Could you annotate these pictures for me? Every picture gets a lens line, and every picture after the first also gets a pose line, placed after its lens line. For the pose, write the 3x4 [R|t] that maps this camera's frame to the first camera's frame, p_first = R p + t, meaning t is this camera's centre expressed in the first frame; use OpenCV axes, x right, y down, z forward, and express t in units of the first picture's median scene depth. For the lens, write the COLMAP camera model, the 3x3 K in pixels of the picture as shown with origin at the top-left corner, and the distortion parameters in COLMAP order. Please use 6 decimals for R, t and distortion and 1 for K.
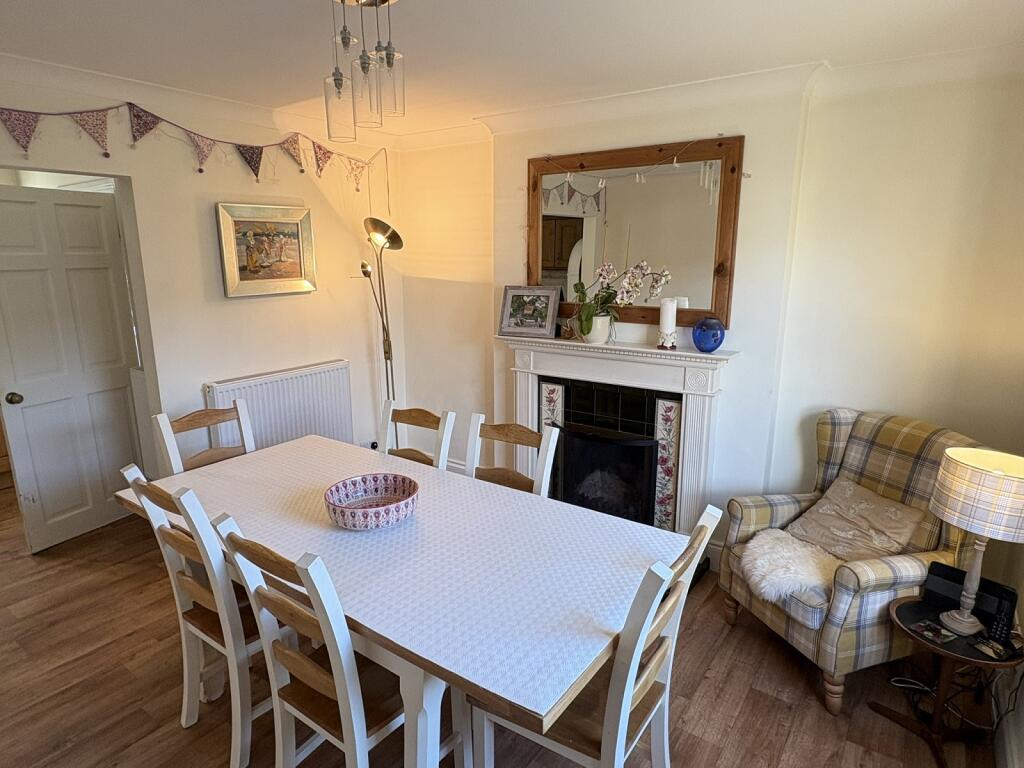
lens RADIAL K [[591.3, 0, 505.0], [0, 591.3, 383.8], [0, 0, 1]] dist [0.002034, 0.000550]
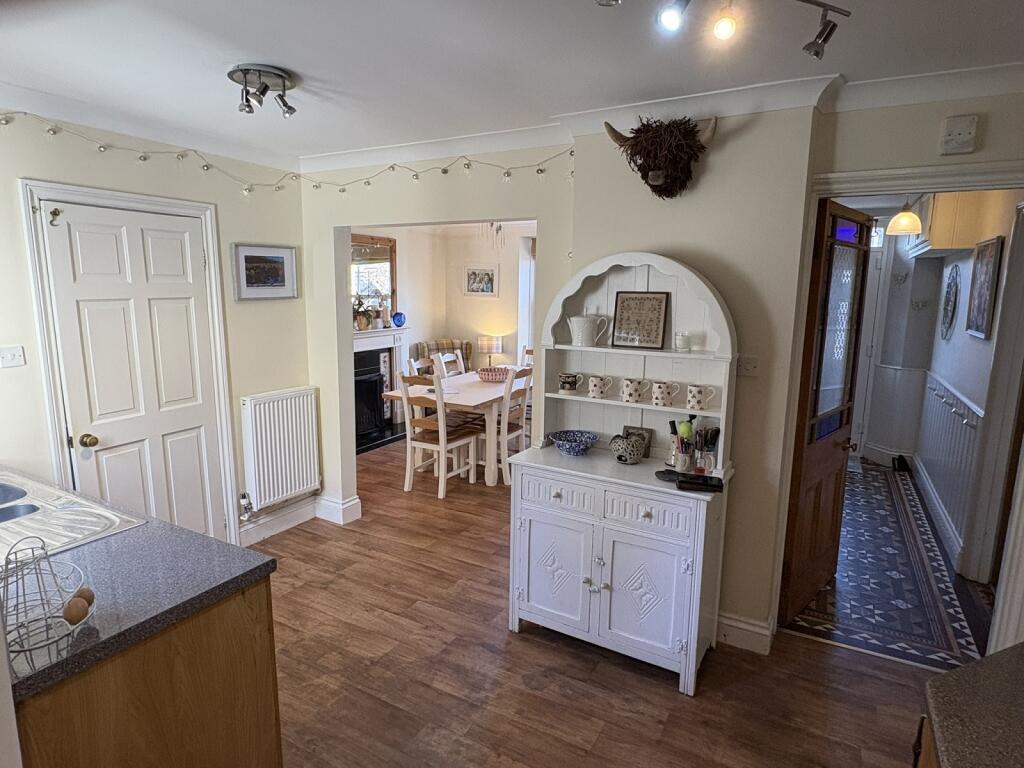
lens RADIAL K [[591.3, 0, 506.4], [0, 591.3, 385.6], [0, 0, 1]] dist [0.002034, 0.000550]
pose [[-0.123139, -0.159759, 0.979446, -1.862029], [0.209300, 0.960576, 0.182995, -0.154125], [-0.970067, 0.227532, -0.084847, 0.757055]]
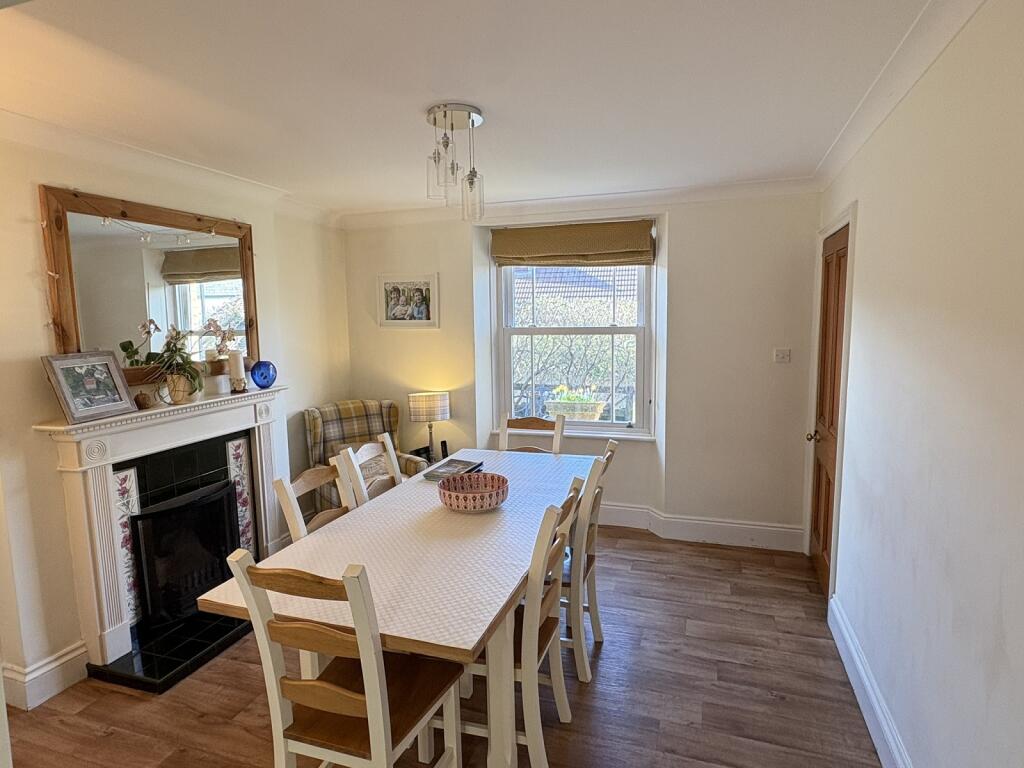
lens RADIAL K [[591.3, 0, 510.7], [0, 591.3, 388.9], [0, 0, 1]] dist [0.002034, 0.000550]
pose [[-0.300493, -0.105126, 0.947973, -0.913864], [0.230445, 0.956459, 0.179115, -0.141888], [-0.925526, 0.272278, -0.263183, 0.764475]]
